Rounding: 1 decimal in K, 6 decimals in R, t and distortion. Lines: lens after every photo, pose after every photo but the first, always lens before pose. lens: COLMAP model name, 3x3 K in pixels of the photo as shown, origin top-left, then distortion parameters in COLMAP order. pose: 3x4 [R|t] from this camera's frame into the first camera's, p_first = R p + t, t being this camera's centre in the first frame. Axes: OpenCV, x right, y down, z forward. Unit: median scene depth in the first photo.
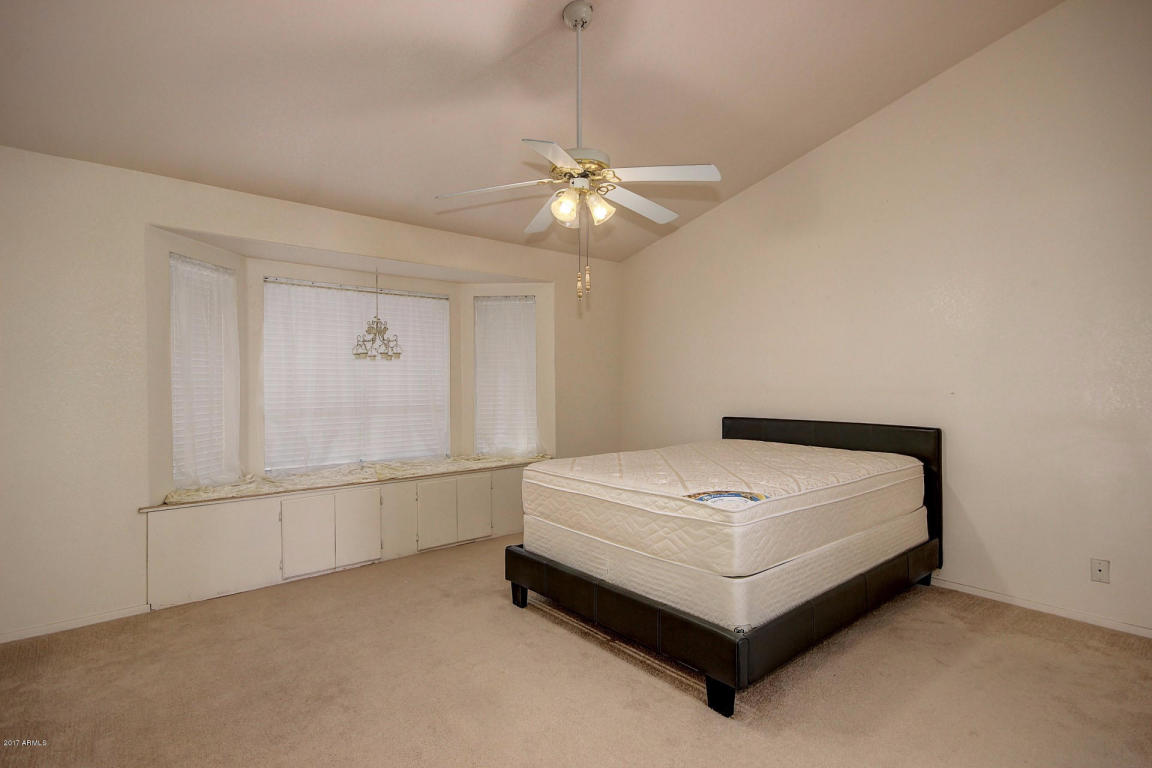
lens RADIAL K [[535.3, 0, 567.1], [0, 535.3, 391.5], [0, 0, 1]] dist [0.012045, -0.008309]
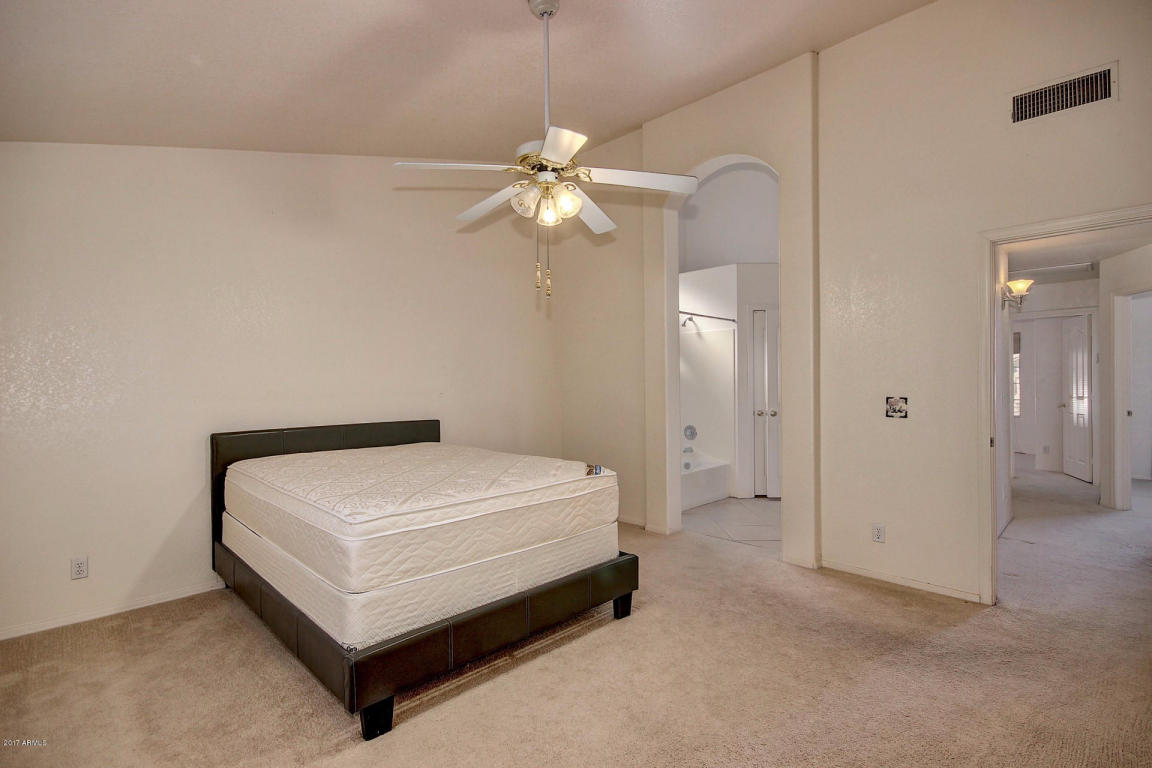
lens RADIAL K [[535.3, 0, 572.5], [0, 535.3, 380.6], [0, 0, 1]] dist [0.012045, -0.008309]
pose [[-0.064644, -0.004092, 0.997900, -0.884654], [0.009330, 0.999945, 0.004705, -0.025184], [-0.997865, 0.009614, -0.064603, 0.971142]]
